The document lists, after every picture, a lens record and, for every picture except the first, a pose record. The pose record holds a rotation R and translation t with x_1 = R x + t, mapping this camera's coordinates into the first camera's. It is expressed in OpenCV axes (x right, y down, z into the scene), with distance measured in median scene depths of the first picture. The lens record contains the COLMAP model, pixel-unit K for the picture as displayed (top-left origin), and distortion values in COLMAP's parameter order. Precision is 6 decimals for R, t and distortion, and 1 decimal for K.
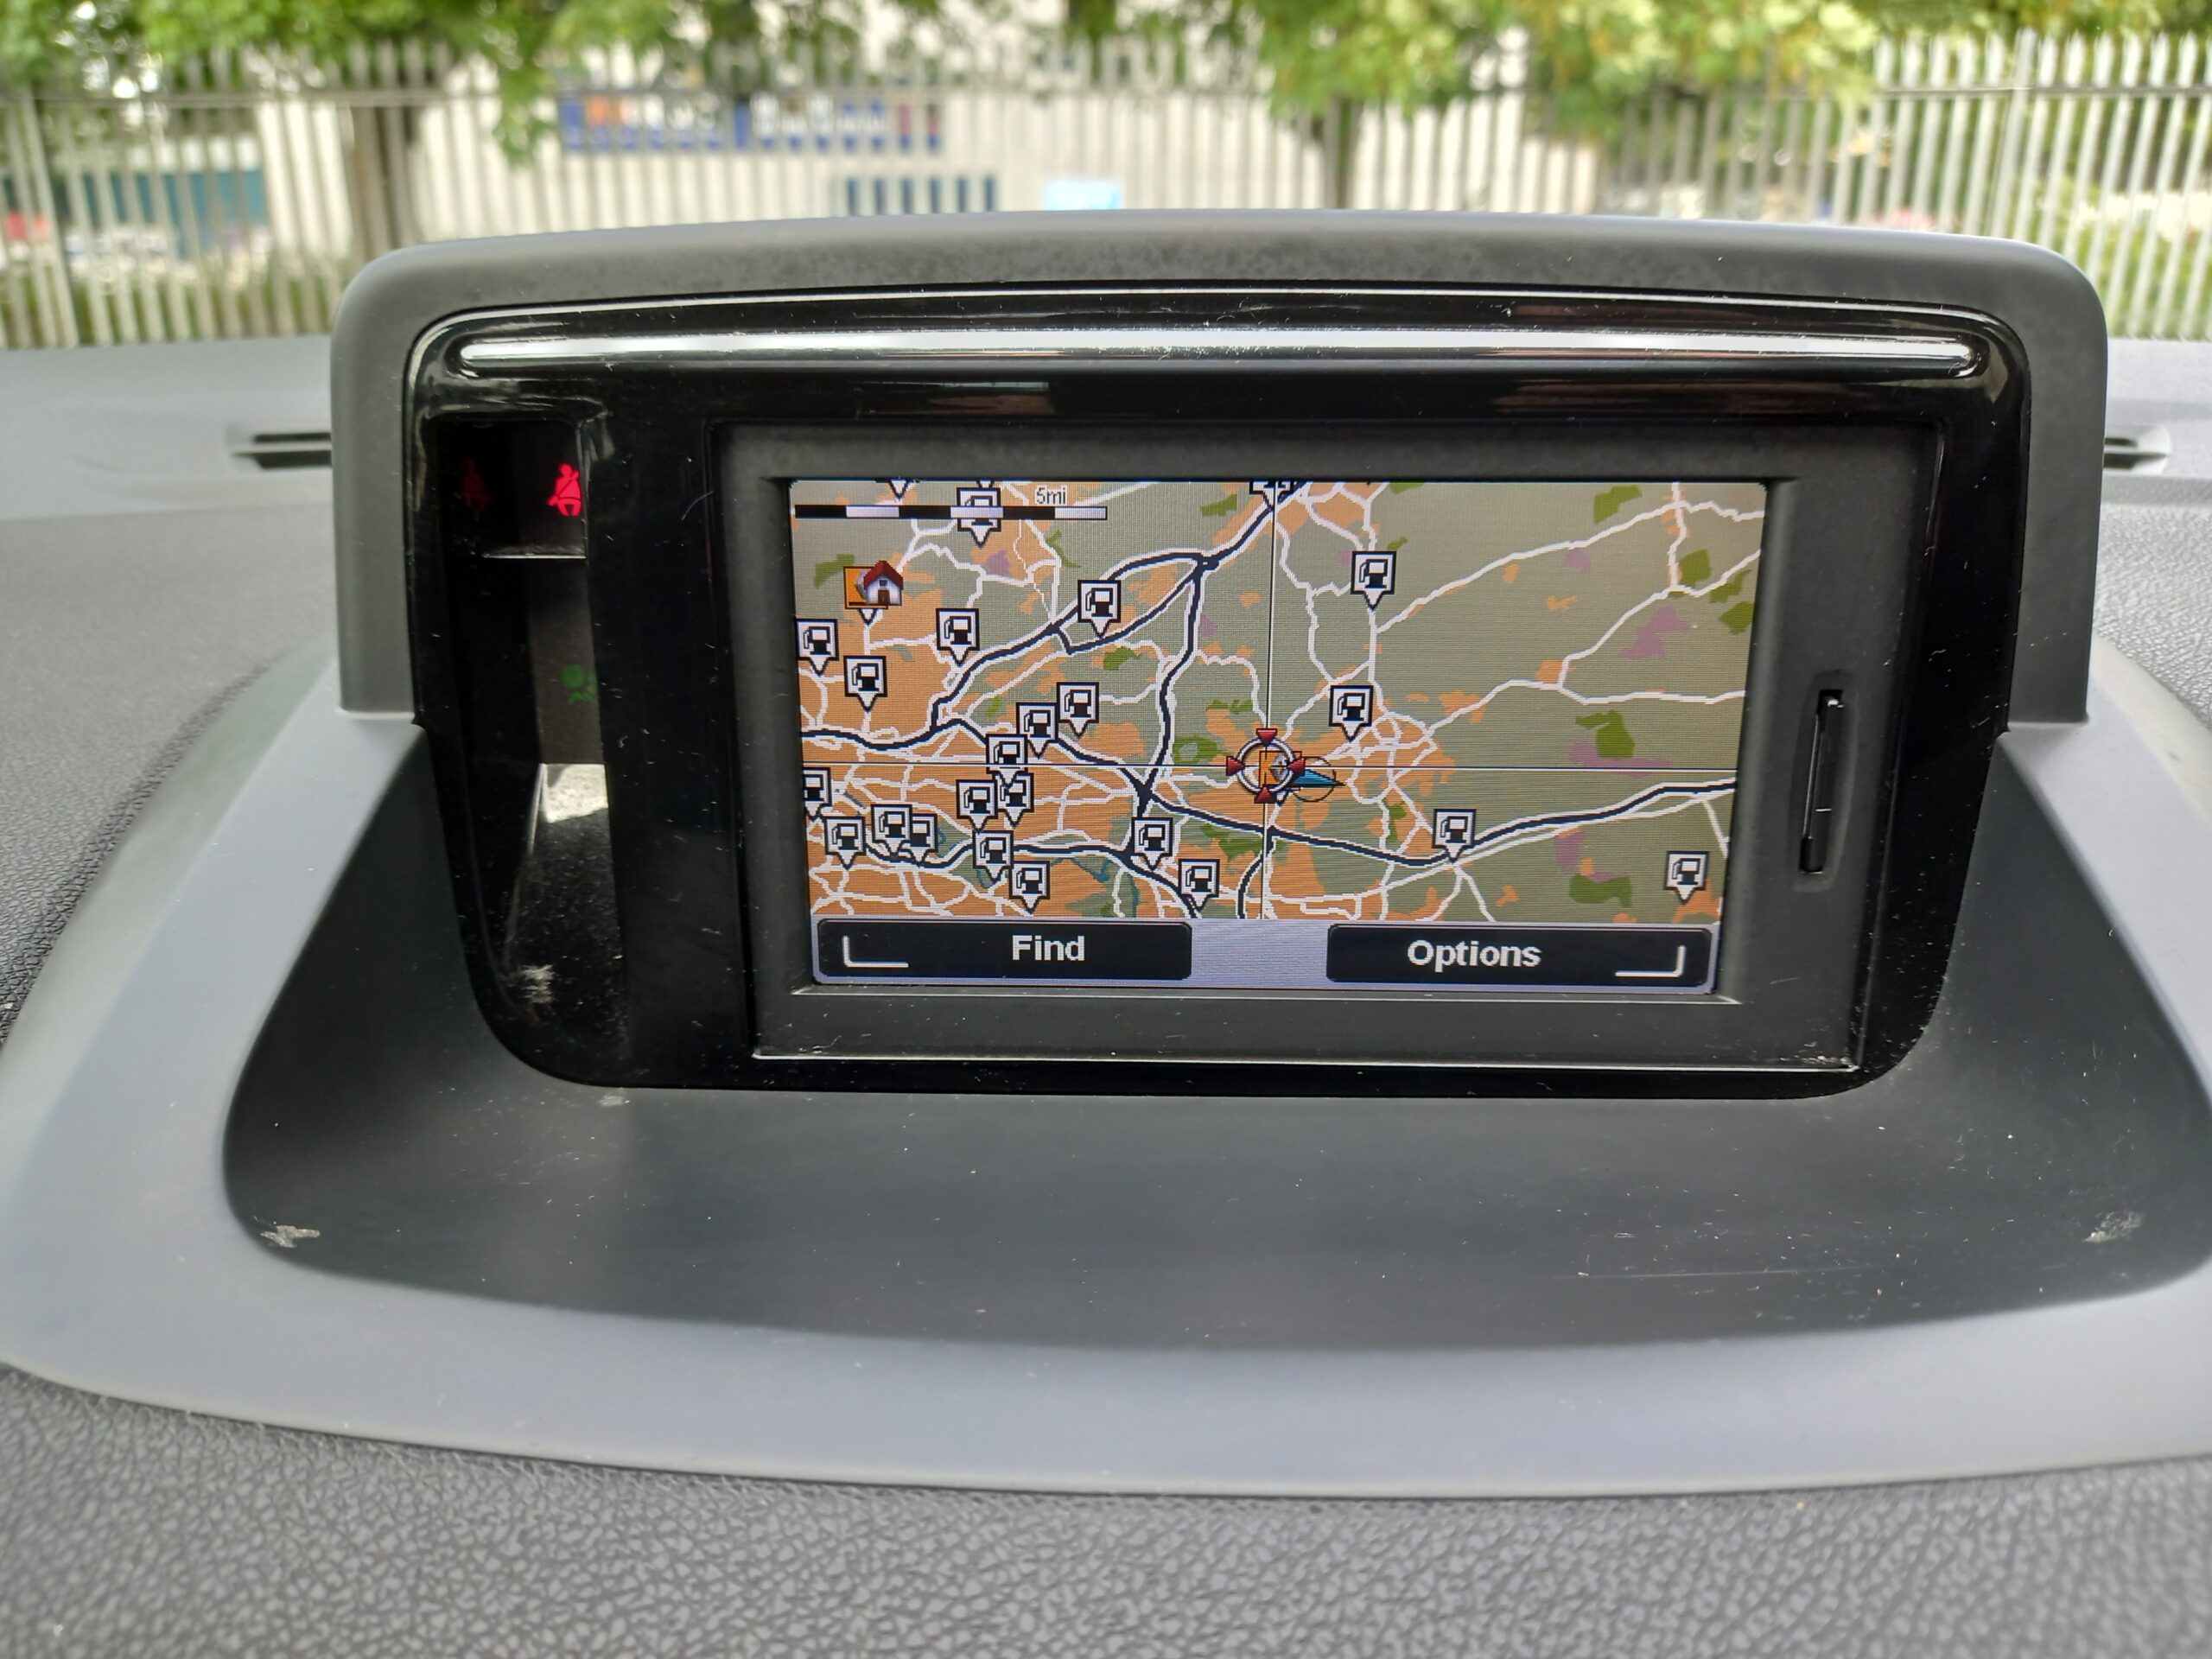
lens RADIAL K [[1643.3, 0, 1097.6], [0, 1643.3, 825.3], [0, 0, 1]] dist [0.049283, -0.066537]
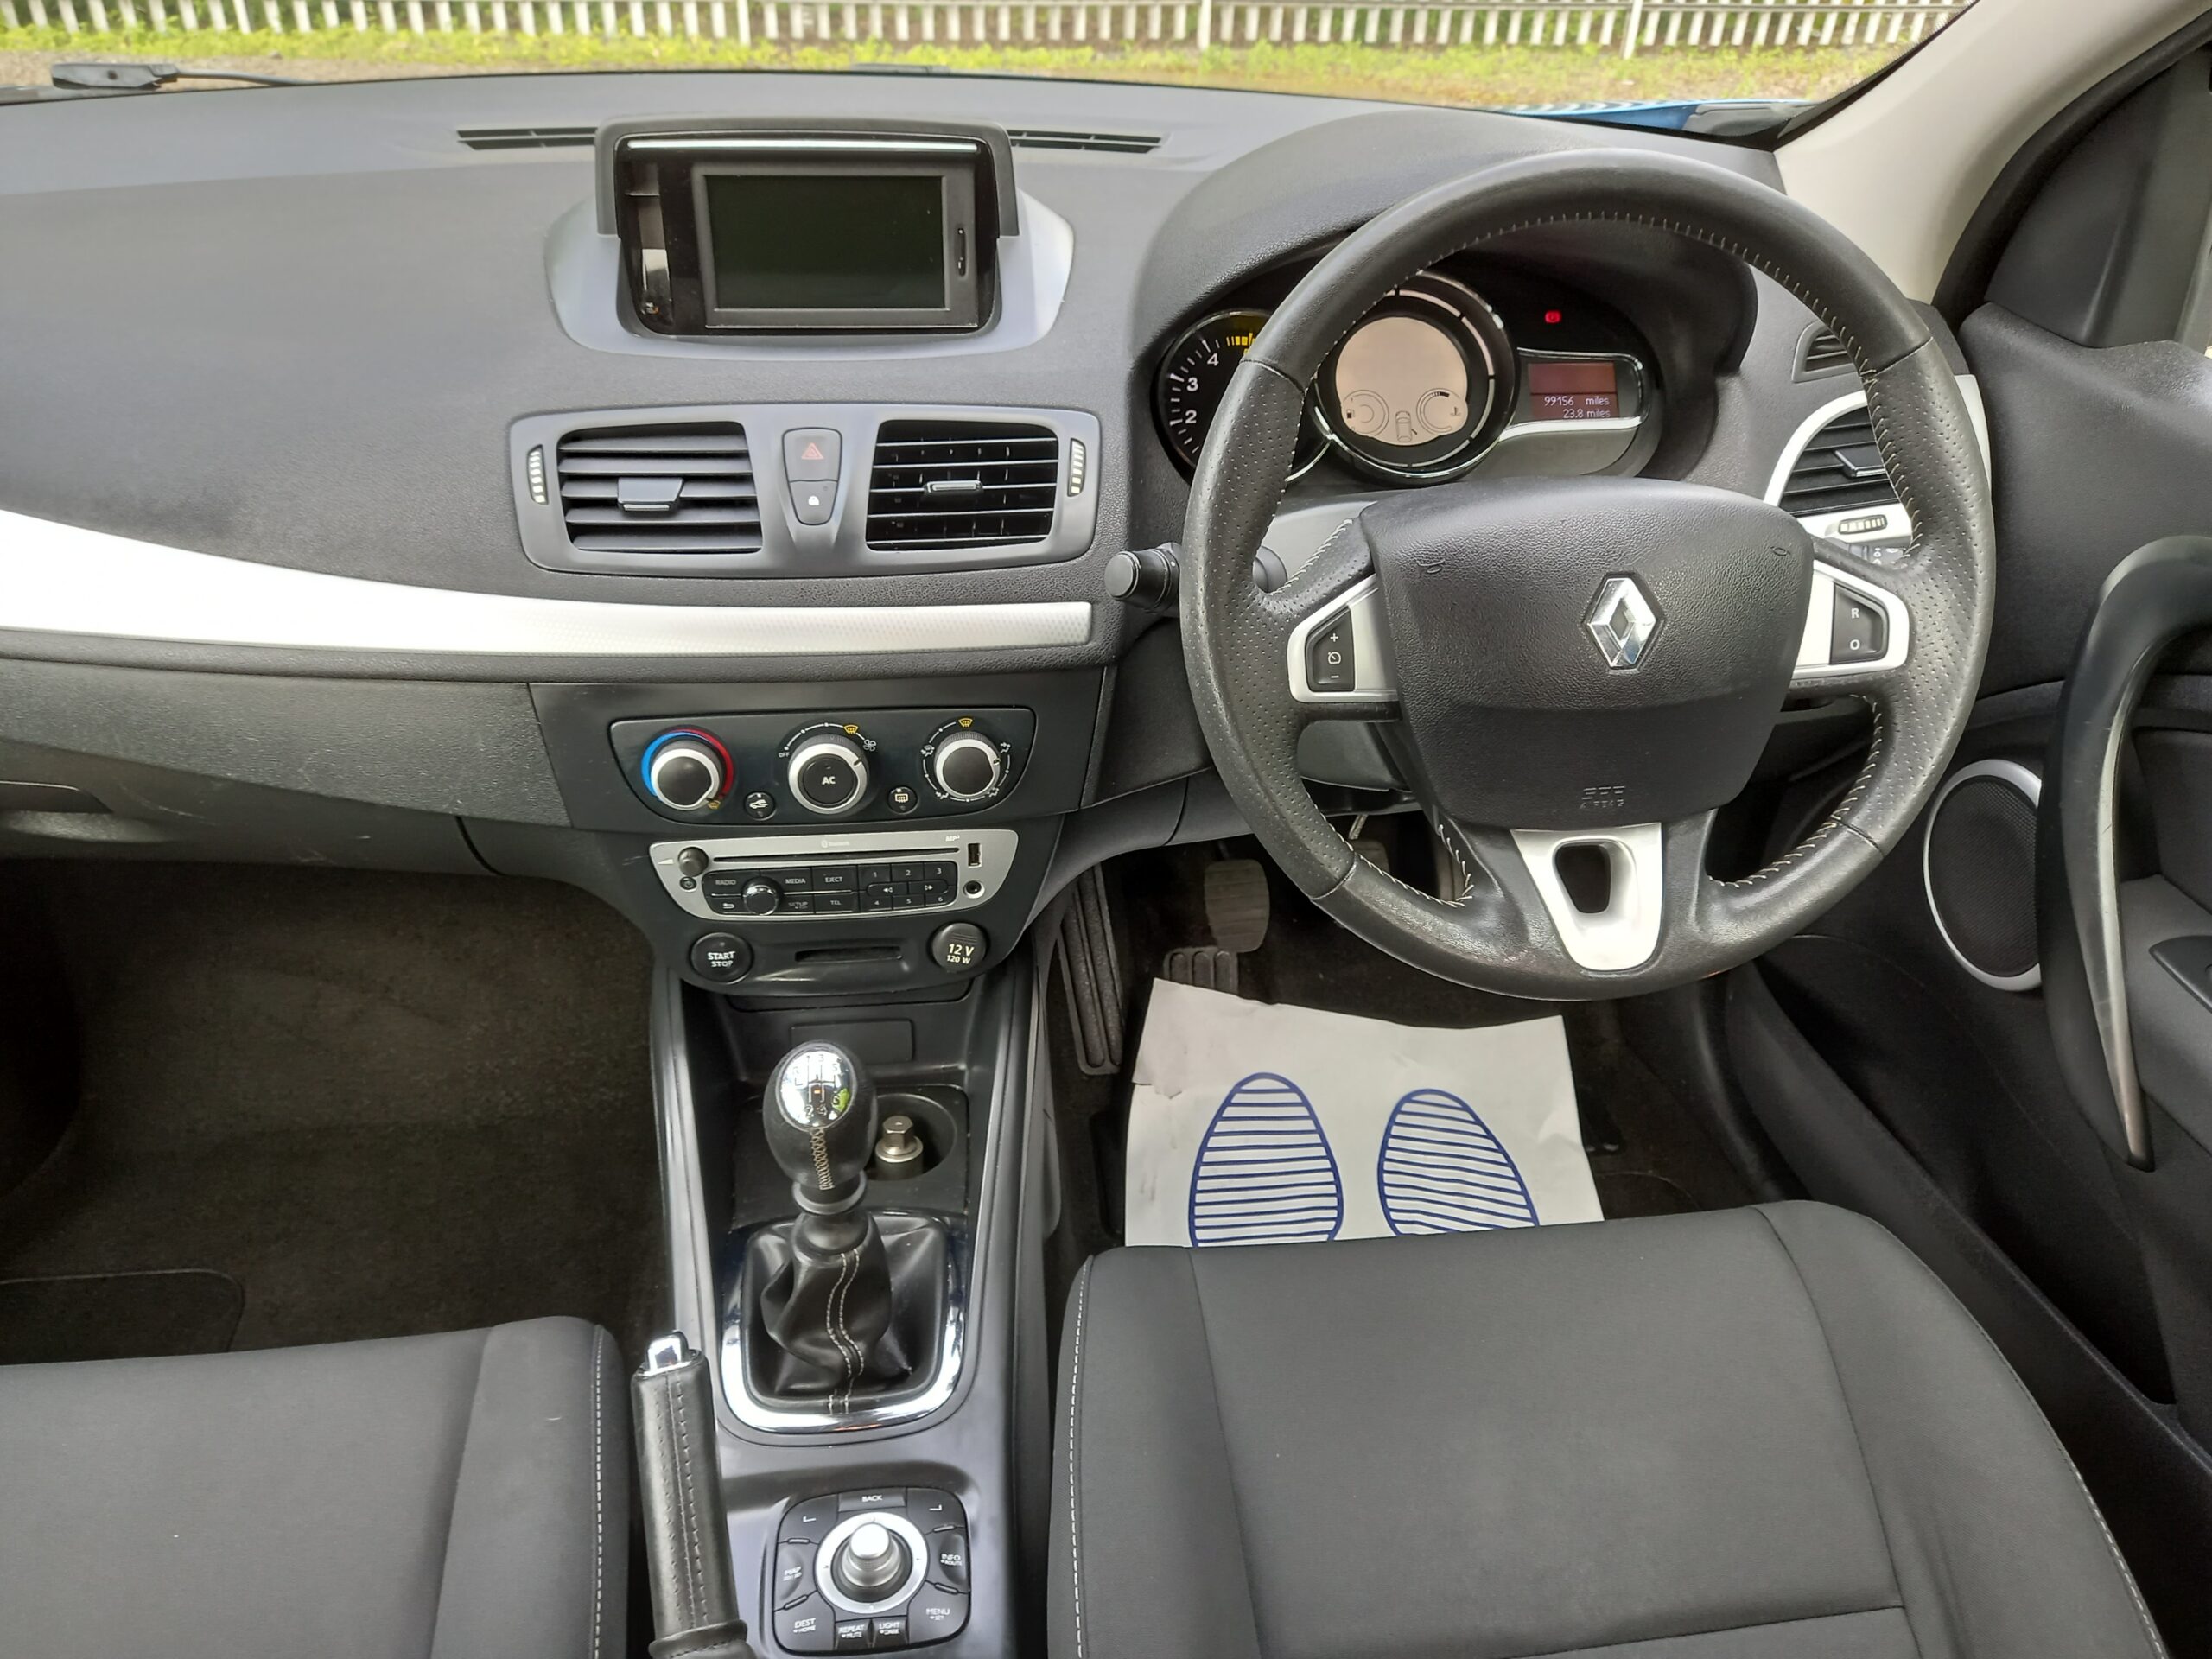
lens RADIAL K [[1629.5, 0, 1089.7], [0, 1629.5, 837.0], [0, 0, 1]] dist [0.062886, -0.066729]
pose [[0.988100, -0.058699, 0.142169, 0.077907], [0.022718, 0.969873, 0.242548, 0.403942], [-0.152123, -0.236432, 0.959666, -3.343626]]
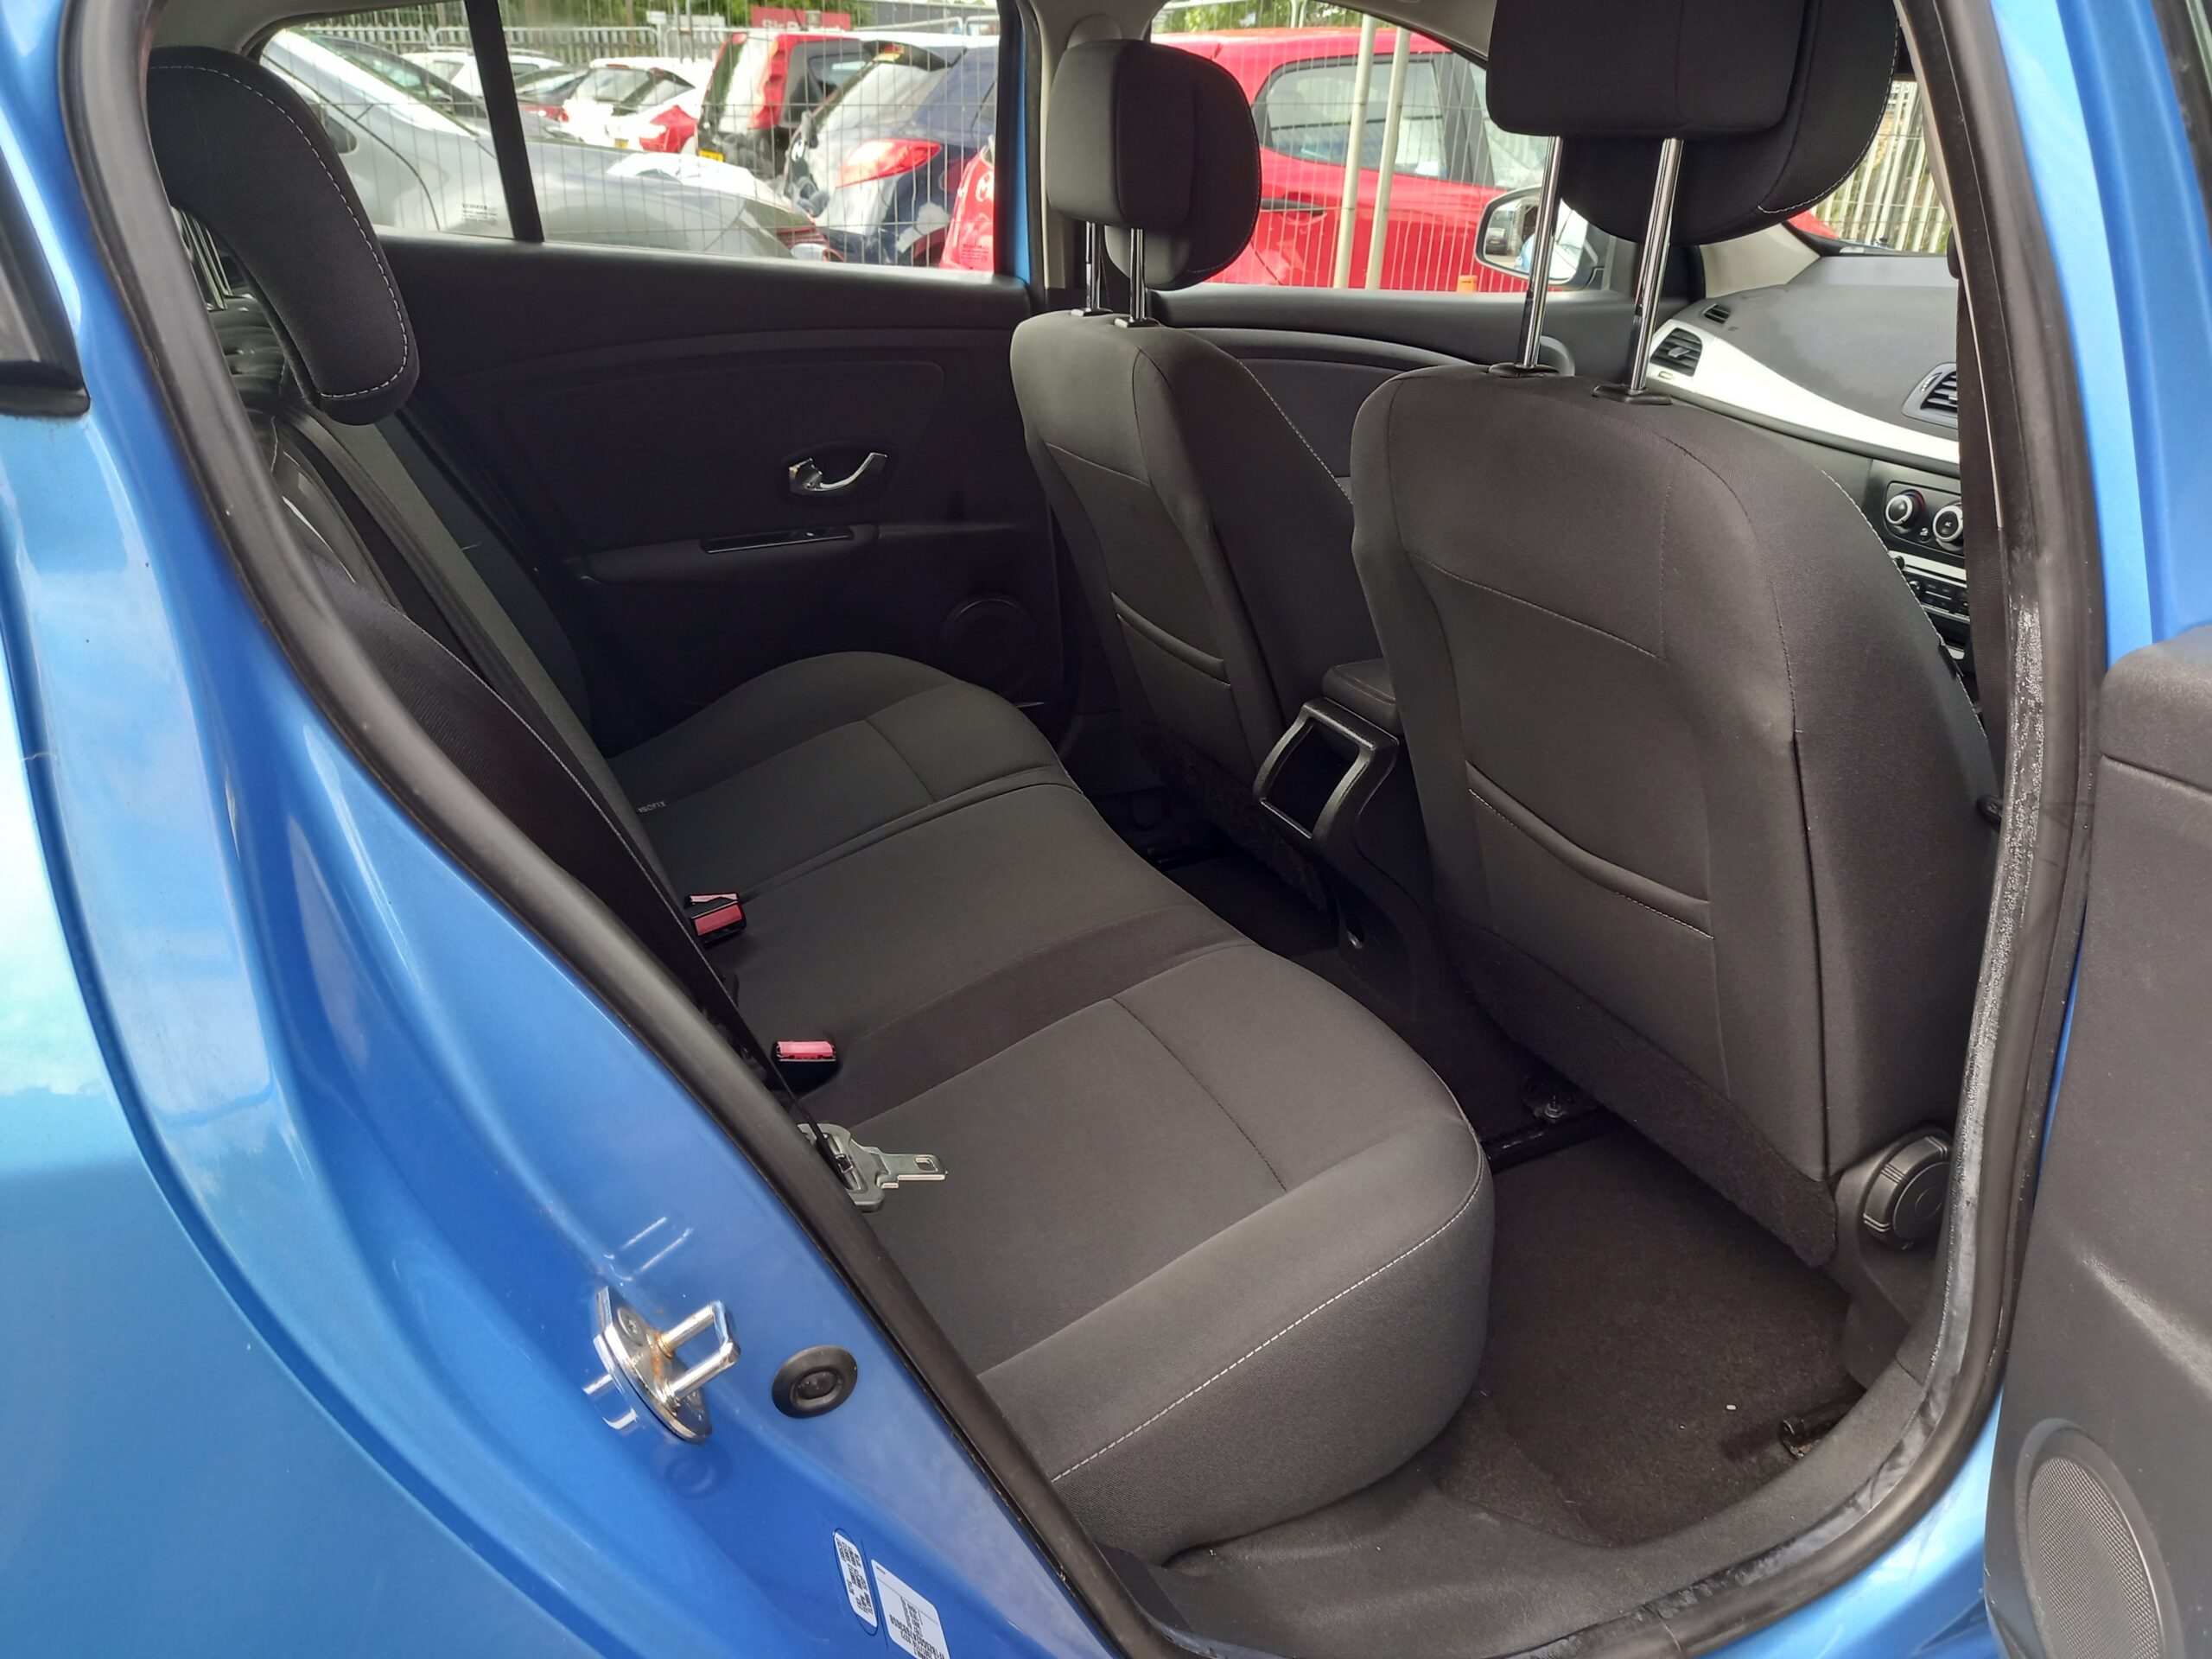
lens RADIAL K [[1617.8, 0, 1104.5], [0, 1617.8, 826.8], [0, 0, 1]] dist [0.071304, -0.074450]
pose [[0.444811, 0.370870, -0.815229, 5.157766], [-0.305571, 0.918462, 0.251106, 1.723199], [0.841885, 0.137416, 0.521869, -7.107494]]
